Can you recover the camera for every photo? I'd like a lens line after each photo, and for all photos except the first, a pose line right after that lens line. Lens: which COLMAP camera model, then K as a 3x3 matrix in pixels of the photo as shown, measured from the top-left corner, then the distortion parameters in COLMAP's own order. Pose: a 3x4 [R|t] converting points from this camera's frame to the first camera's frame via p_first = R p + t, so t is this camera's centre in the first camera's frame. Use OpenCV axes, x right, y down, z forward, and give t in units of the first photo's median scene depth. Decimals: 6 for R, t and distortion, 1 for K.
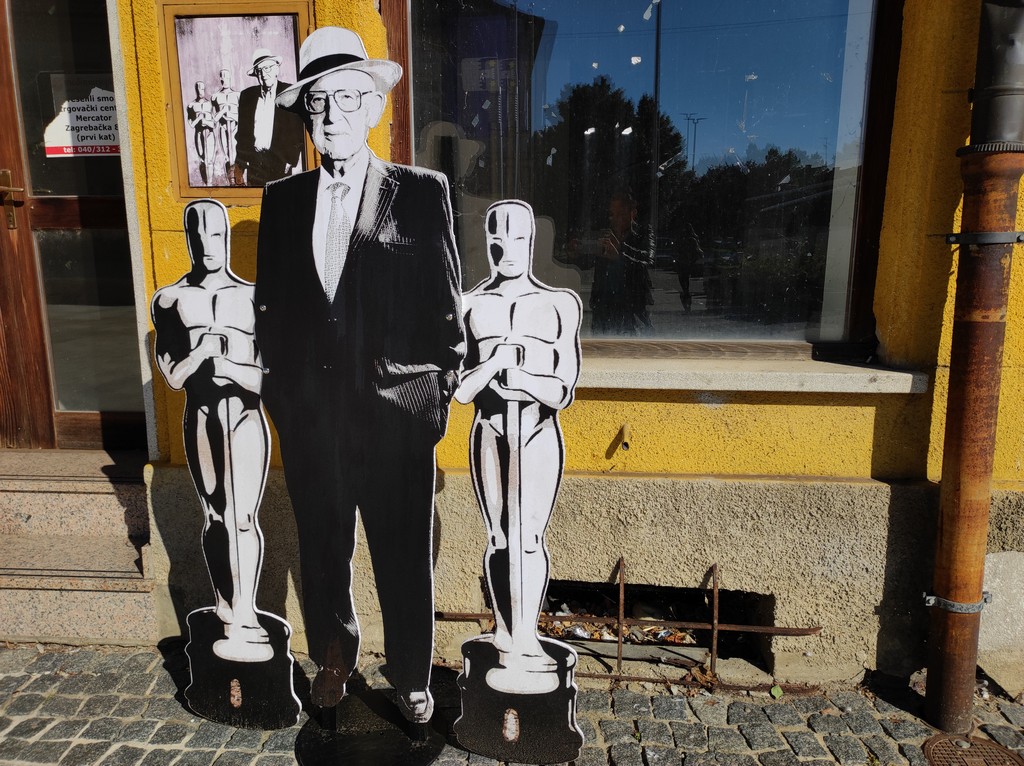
lens RADIAL K [[744.0, 0, 513.0], [0, 744.0, 384.9], [0, 0, 1]] dist [0.033169, -0.014056]
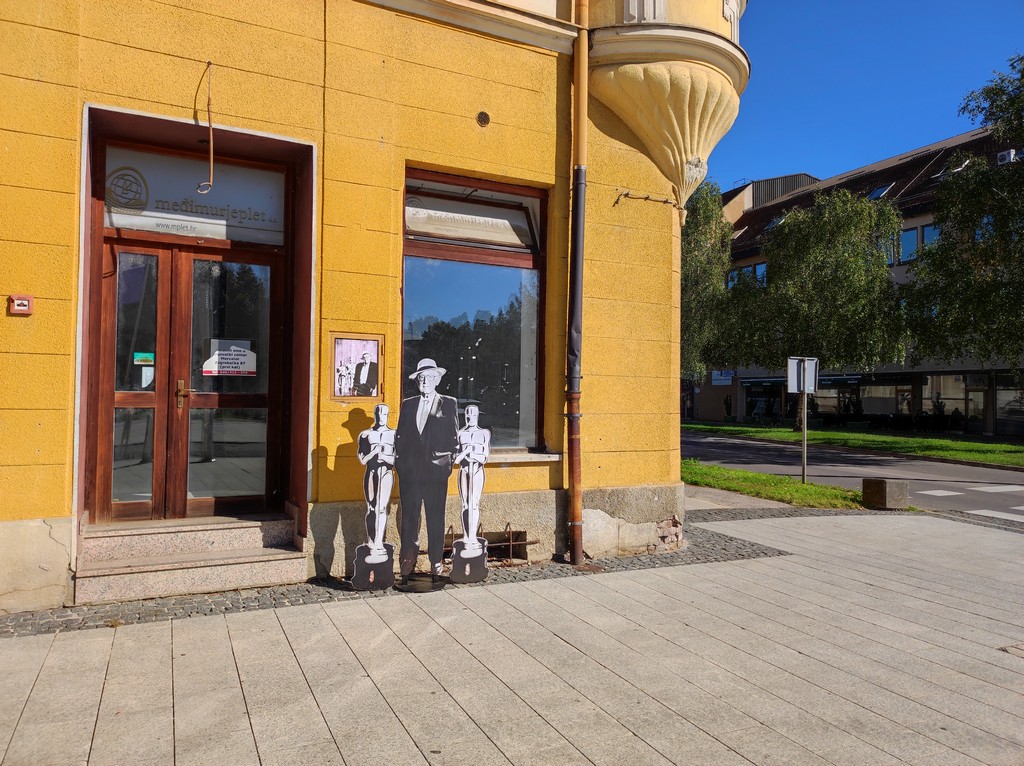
lens RADIAL K [[744.0, 0, 511.7], [0, 744.0, 384.2], [0, 0, 1]] dist [0.033169, -0.014056]
pose [[0.847982, 0.021543, 0.529588, -1.490811], [0.088798, 0.979277, -0.182020, 0.278002], [-0.522534, 0.201376, 0.828496, -1.800987]]
